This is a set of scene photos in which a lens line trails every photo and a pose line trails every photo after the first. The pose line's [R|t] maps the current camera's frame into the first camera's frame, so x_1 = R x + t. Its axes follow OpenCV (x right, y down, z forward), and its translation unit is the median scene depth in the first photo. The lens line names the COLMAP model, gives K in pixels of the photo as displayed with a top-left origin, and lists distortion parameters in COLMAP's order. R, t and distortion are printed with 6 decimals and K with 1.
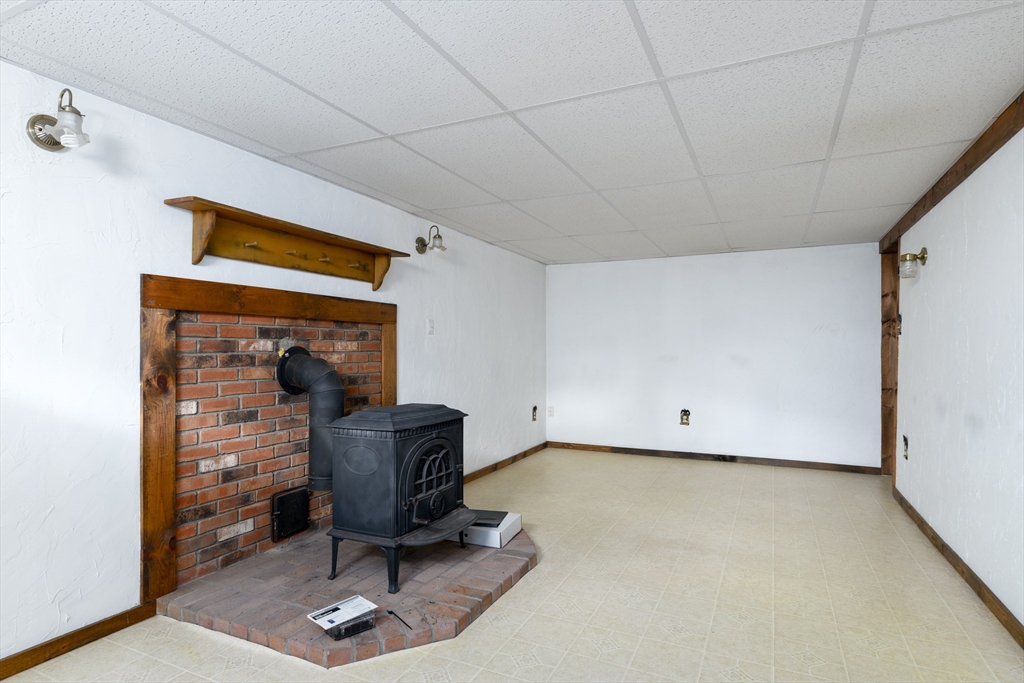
lens RADIAL K [[547.7, 0, 511.6], [0, 547.7, 358.2], [0, 0, 1]] dist [-0.001468, -0.000274]
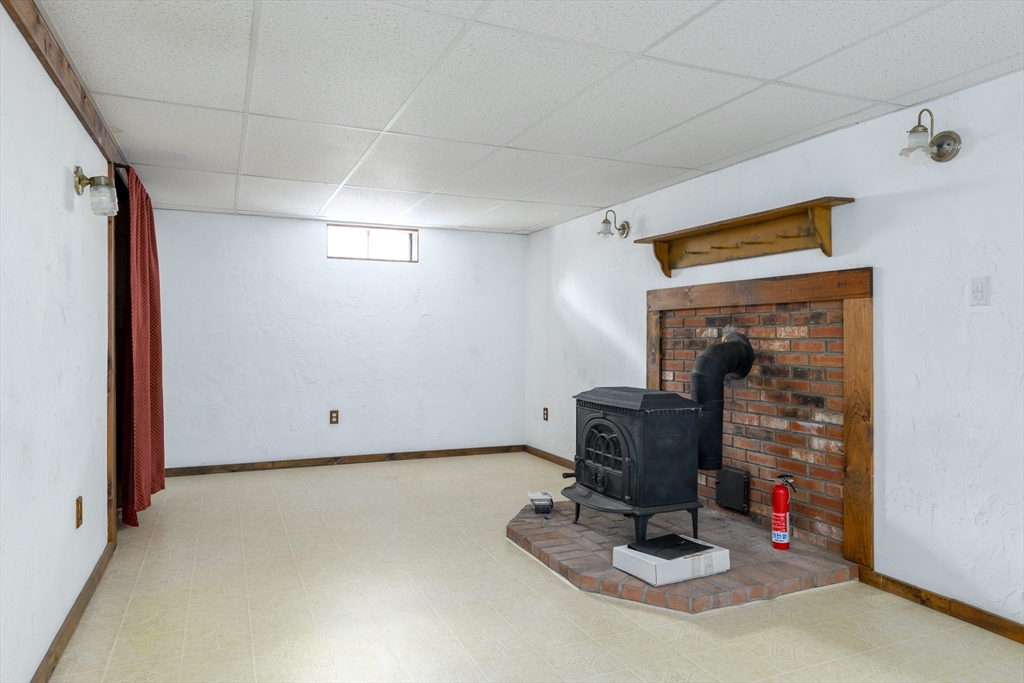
lens RADIAL K [[666.7, 0, 512.0], [0, 666.7, 341.5], [0, 0, 1]] dist [0.001329, 0.000605]
pose [[-0.655745, 0.002025, -0.754979, 0.791132], [-0.014318, 0.999783, 0.015117, -0.017456], [0.754846, 0.020723, -0.655574, 1.409239]]
